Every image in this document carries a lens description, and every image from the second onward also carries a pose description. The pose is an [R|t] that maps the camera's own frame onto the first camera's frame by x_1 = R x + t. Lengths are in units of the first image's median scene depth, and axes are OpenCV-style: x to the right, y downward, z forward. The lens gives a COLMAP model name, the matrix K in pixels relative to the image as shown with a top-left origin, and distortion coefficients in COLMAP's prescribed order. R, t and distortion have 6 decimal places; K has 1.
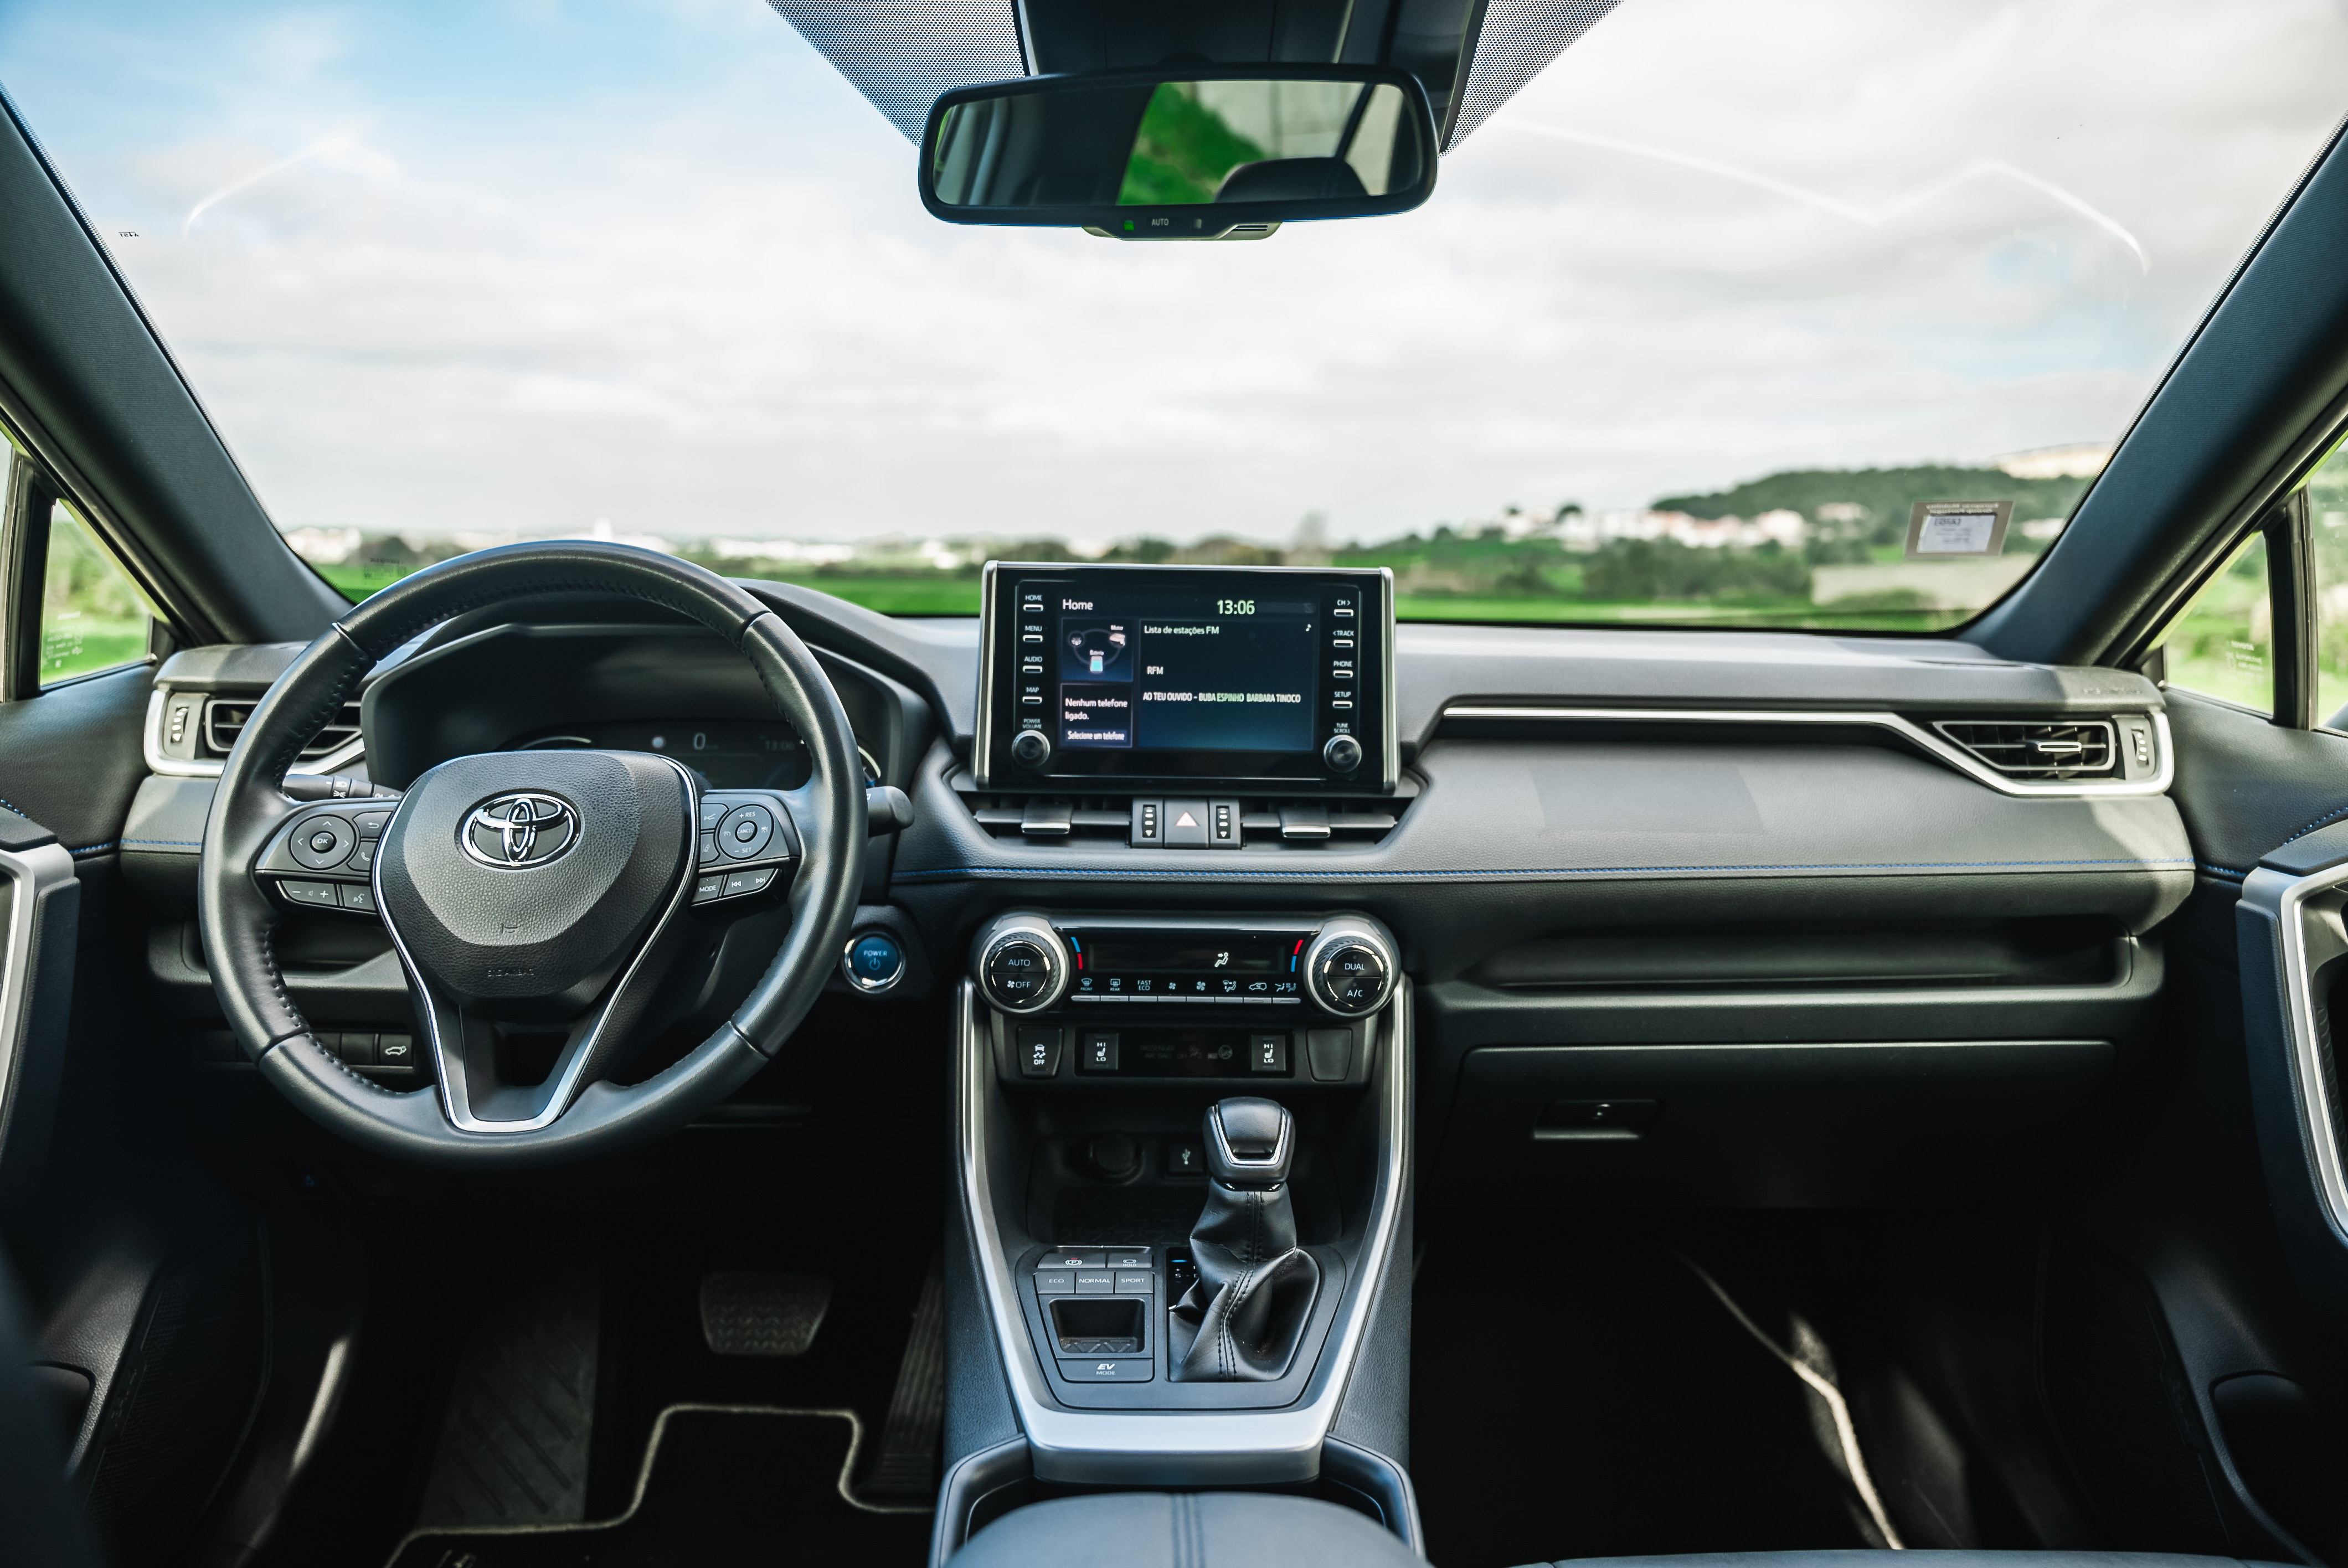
lens RADIAL K [[1573.2, 0, 1180.0], [0, 1573.2, 778.6], [0, 0, 1]] dist [-0.000928, -0.007407]
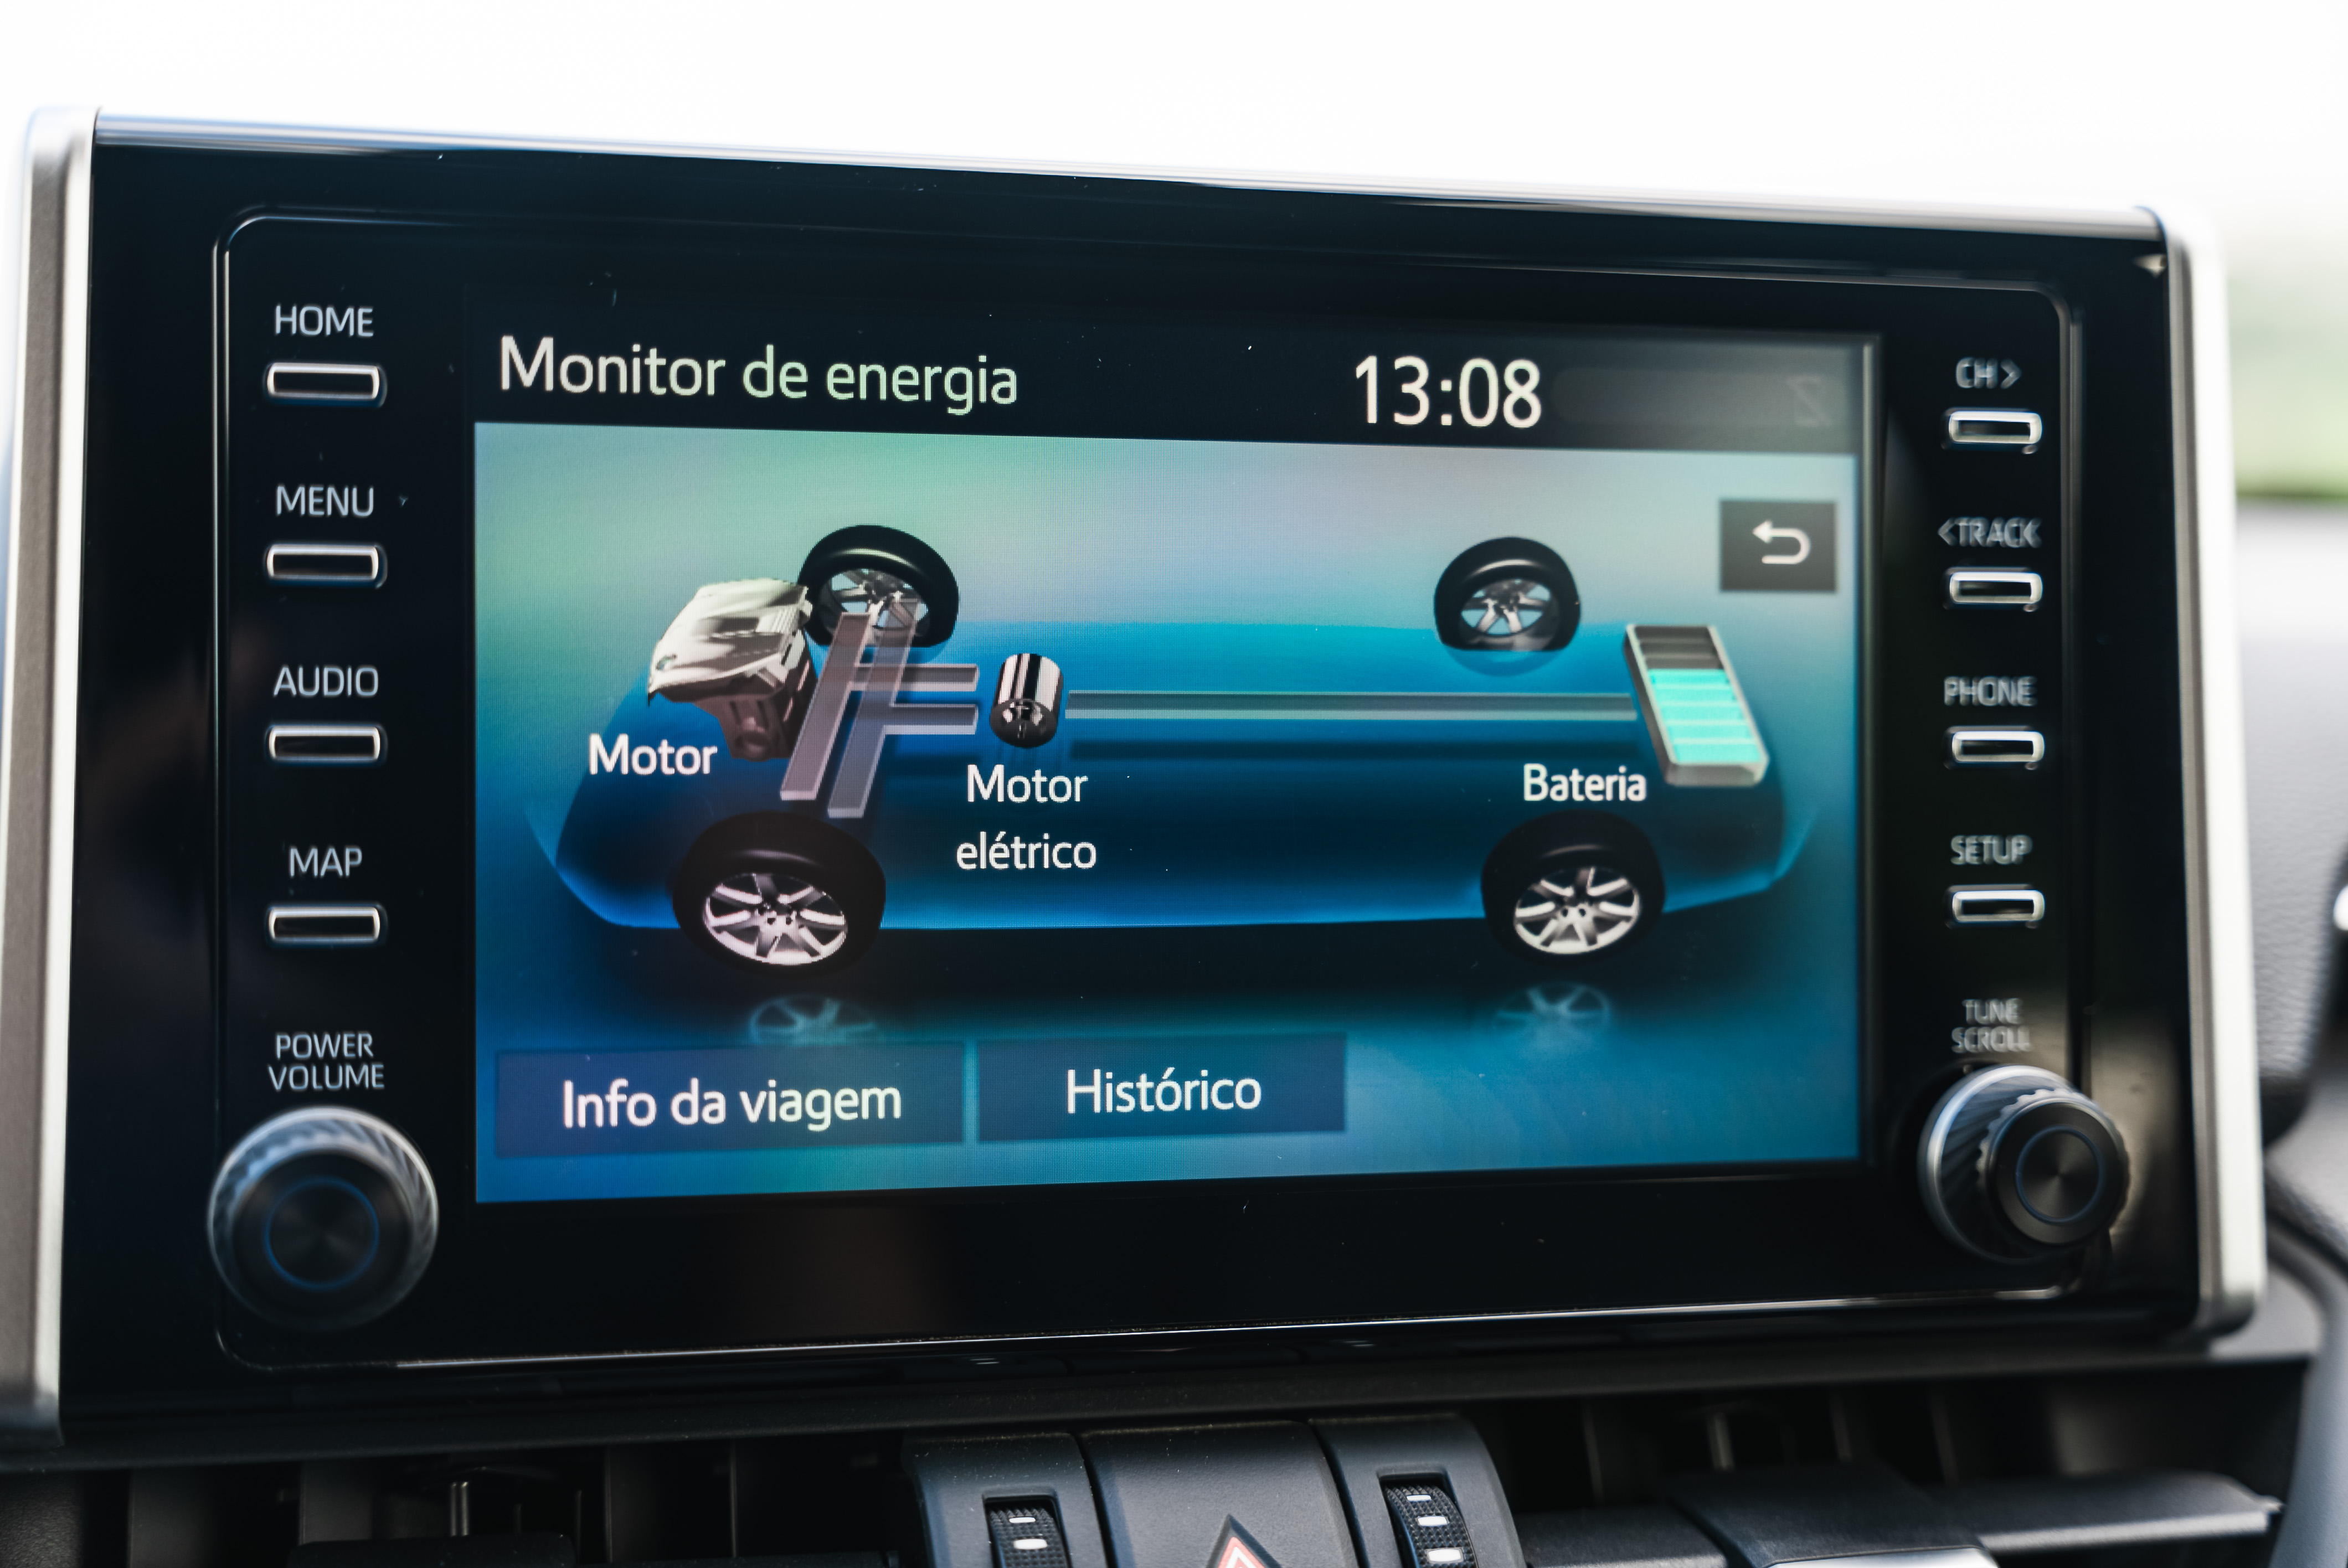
lens RADIAL K [[3150.4, 0, 1185.5], [0, 3150.4, 797.4], [0, 0, 1]] dist [-0.003403, 0.000000]
pose [[0.975785, -0.015797, 0.218159, -0.078826], [0.020258, 0.999629, -0.018227, -0.056506], [-0.217790, 0.022205, 0.975743, 0.661753]]
